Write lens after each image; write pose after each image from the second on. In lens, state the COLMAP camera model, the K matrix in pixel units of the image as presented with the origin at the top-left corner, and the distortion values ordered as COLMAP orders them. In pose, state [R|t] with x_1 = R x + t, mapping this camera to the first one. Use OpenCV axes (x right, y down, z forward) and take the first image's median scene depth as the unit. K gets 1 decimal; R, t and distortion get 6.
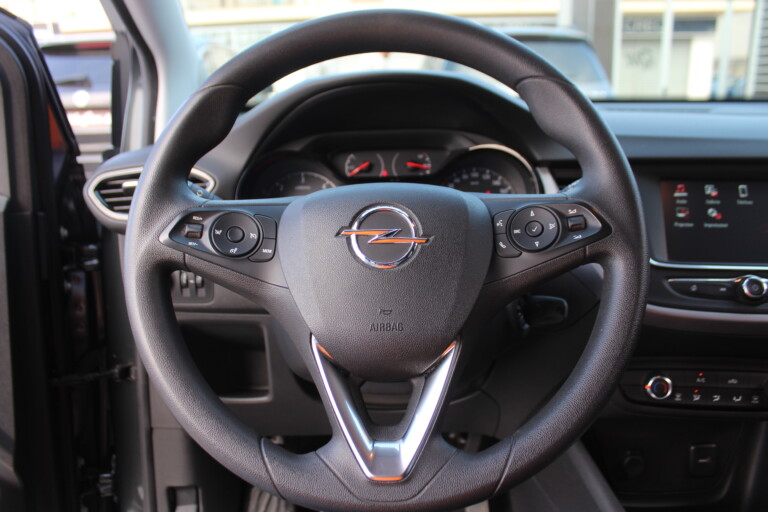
lens RADIAL K [[636.6, 0, 389.4], [0, 636.6, 261.5], [0, 0, 1]] dist [-0.151989, 0.128180]
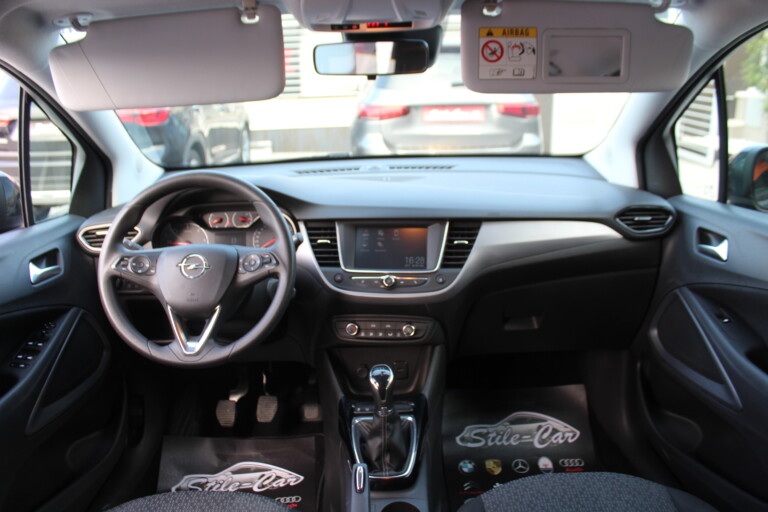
lens RADIAL K [[636.6, 0, 384.8], [0, 636.6, 252.6], [0, 0, 1]] dist [-0.151989, 0.128180]
pose [[0.999537, -0.010698, 0.028499, 0.548299], [0.010027, 0.999672, 0.023585, -0.115305], [-0.028742, -0.023288, 0.999316, -1.270908]]
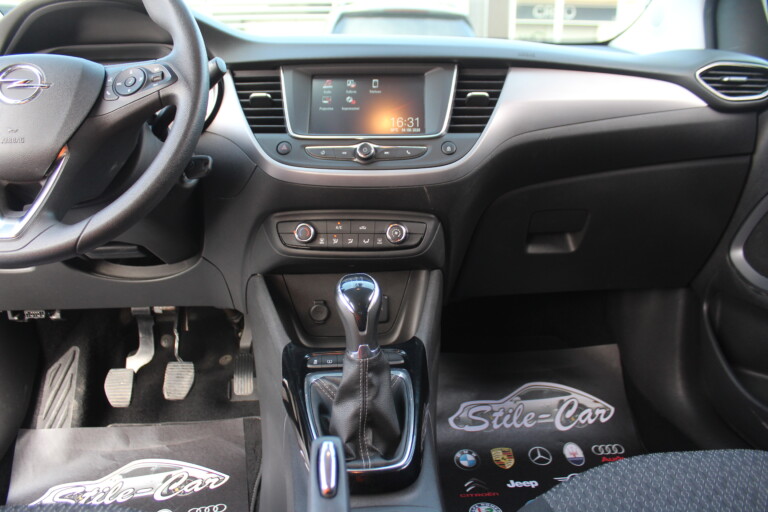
lens RADIAL K [[636.6, 0, 379.8], [0, 636.6, 249.8], [0, 0, 1]] dist [-0.151989, 0.128180]
pose [[0.994179, -0.008835, 0.107376, 0.504530], [0.007835, 0.999922, 0.009738, 0.256045], [-0.107454, -0.008840, 0.994171, -0.377606]]
